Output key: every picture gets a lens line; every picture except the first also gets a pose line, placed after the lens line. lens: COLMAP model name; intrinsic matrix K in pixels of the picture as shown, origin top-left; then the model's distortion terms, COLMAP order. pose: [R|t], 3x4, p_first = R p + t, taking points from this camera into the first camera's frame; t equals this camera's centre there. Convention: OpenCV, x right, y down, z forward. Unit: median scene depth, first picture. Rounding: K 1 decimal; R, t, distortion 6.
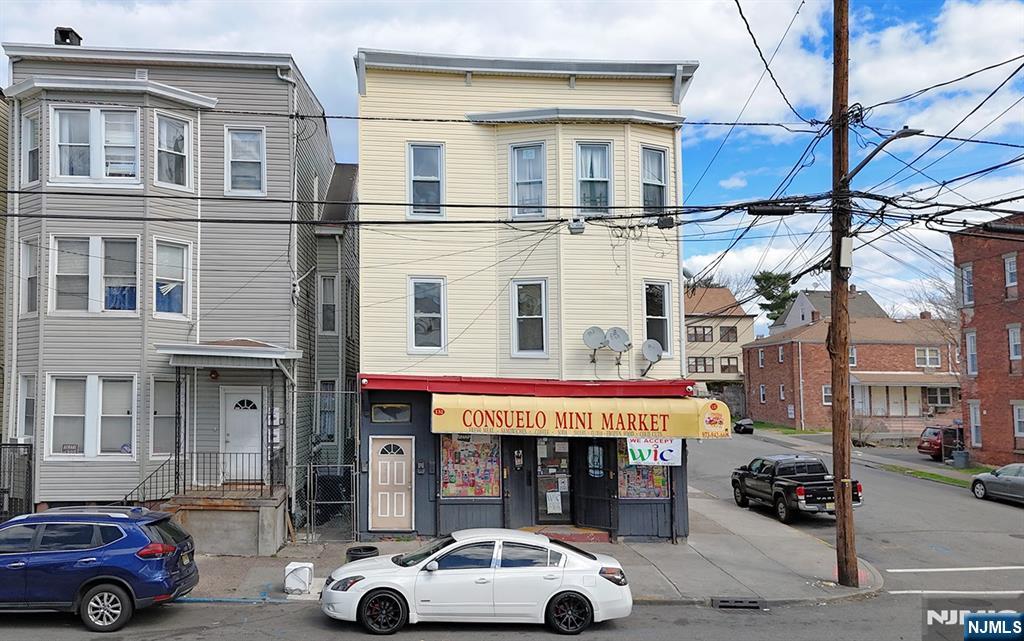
lens RADIAL K [[826.3, 0, 479.6], [0, 826.3, 334.2], [0, 0, 1]] dist [0.024678, -0.006913]
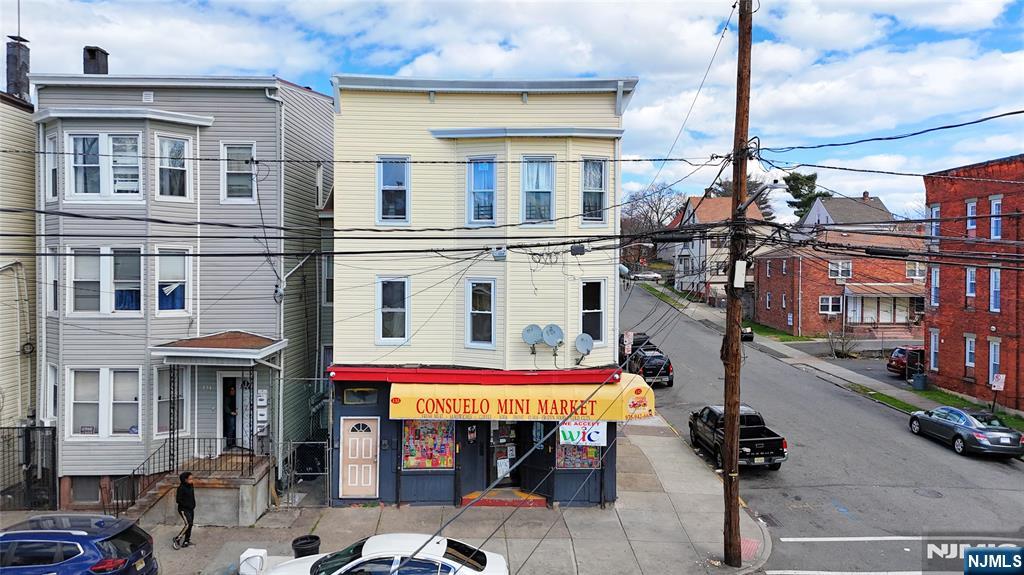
lens RADIAL K [[715.5, 0, 509.4], [0, 715.5, 279.5], [0, 0, 1]] dist [0.033936, -0.017384]
pose [[0.999004, -0.000545, -0.044621, 0.146948], [0.003689, 0.997511, 0.070417, -0.138078], [0.044471, -0.070512, 0.996519, 0.009654]]
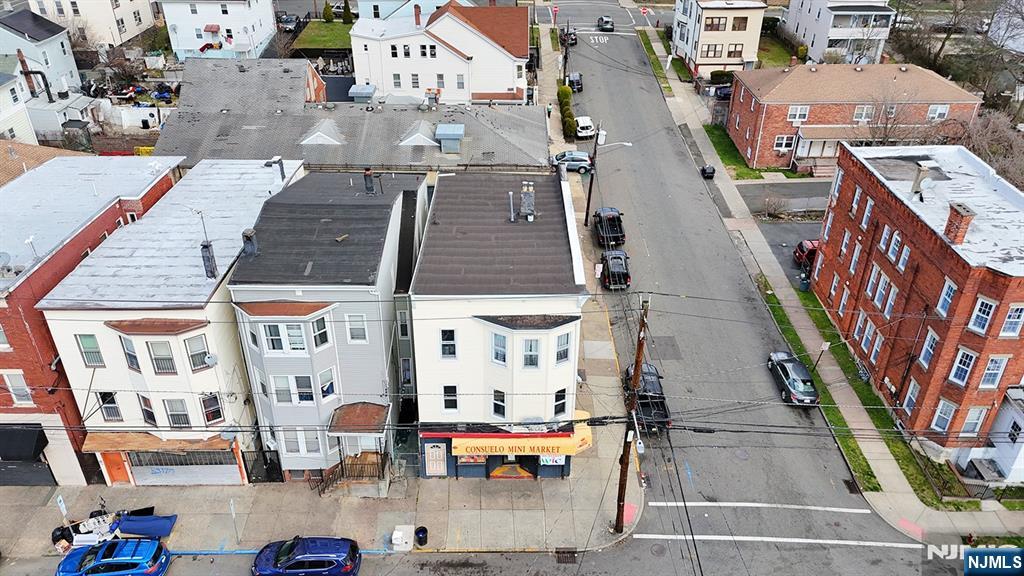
lens RADIAL K [[650.9, 0, 512.5], [0, 650.9, 298.7], [0, 0, 1]] dist [0.019600, 0.001527]
pose [[0.998834, 0.025863, -0.040758, 0.156865], [-0.001462, 0.860178, 0.509992, -1.090565], [0.048250, -0.509338, 0.859213, -0.285171]]
